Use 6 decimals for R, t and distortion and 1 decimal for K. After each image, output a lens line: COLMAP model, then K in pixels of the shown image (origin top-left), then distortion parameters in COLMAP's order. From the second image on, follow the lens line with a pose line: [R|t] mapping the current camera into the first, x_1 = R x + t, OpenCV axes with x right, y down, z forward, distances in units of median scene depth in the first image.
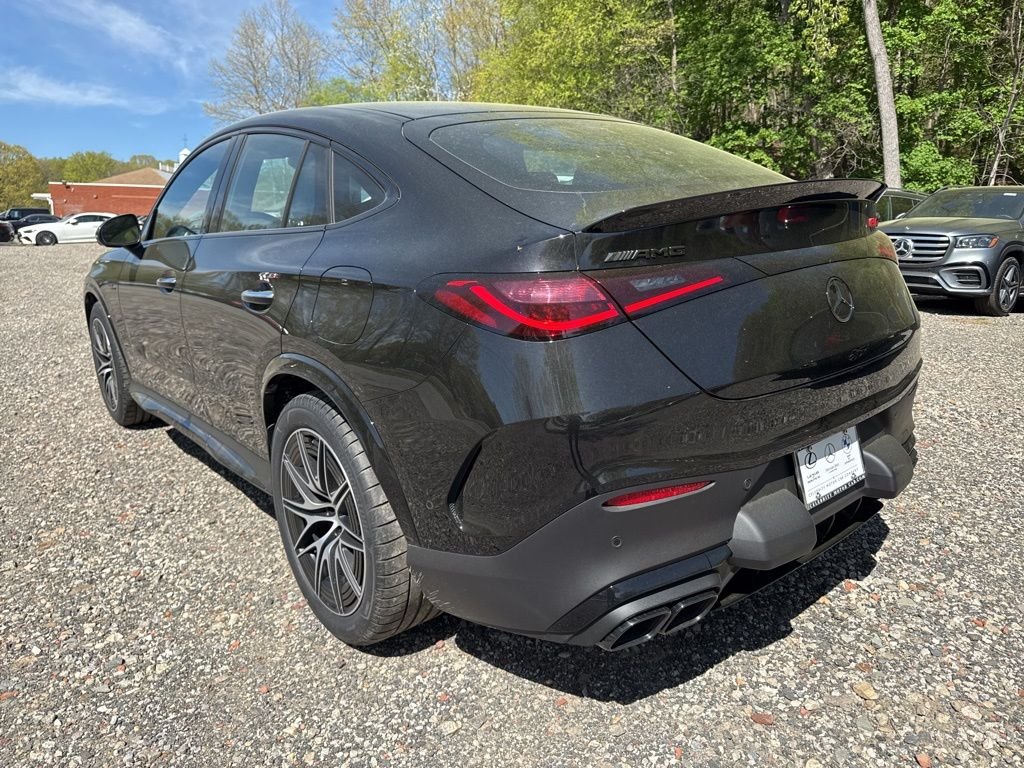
lens RADIAL K [[761.1, 0, 513.8], [0, 761.1, 358.6], [0, 0, 1]] dist [0.028210, -0.040159]
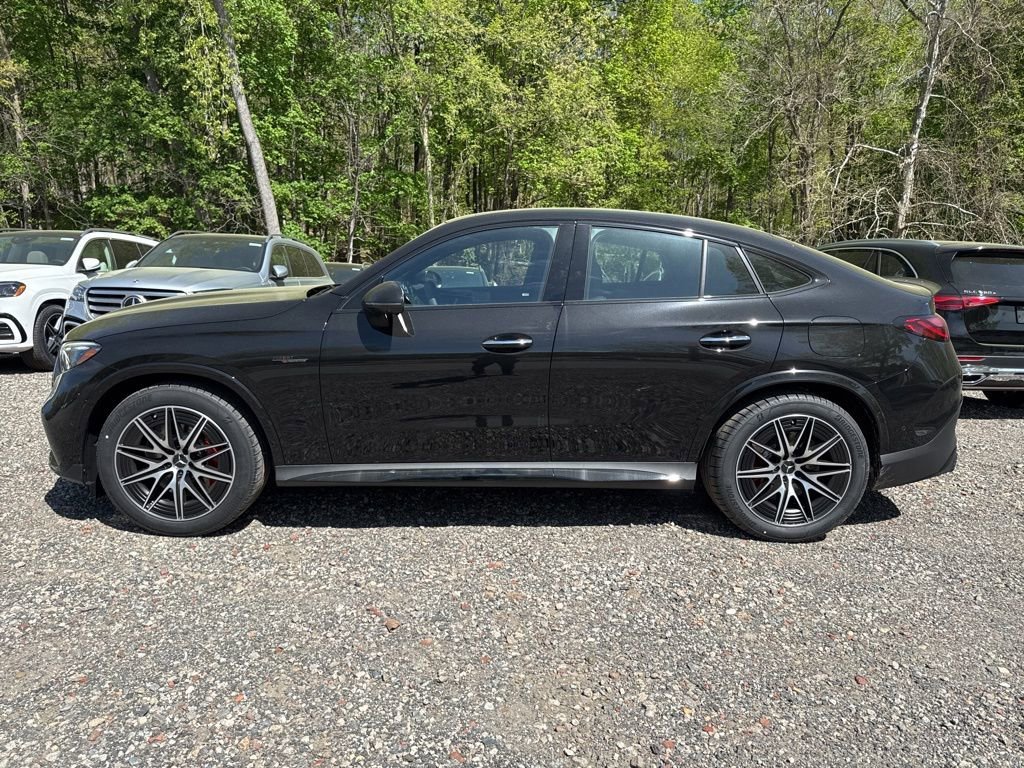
lens RADIAL K [[779.6, 0, 510.1], [0, 779.6, 354.8], [0, 0, 1]] dist [0.004596, -0.004721]
pose [[0.593350, -0.060494, 0.802668, -0.235631], [0.134201, 0.990650, -0.024542, -0.009368], [-0.793678, 0.122281, 0.595921, 0.054003]]
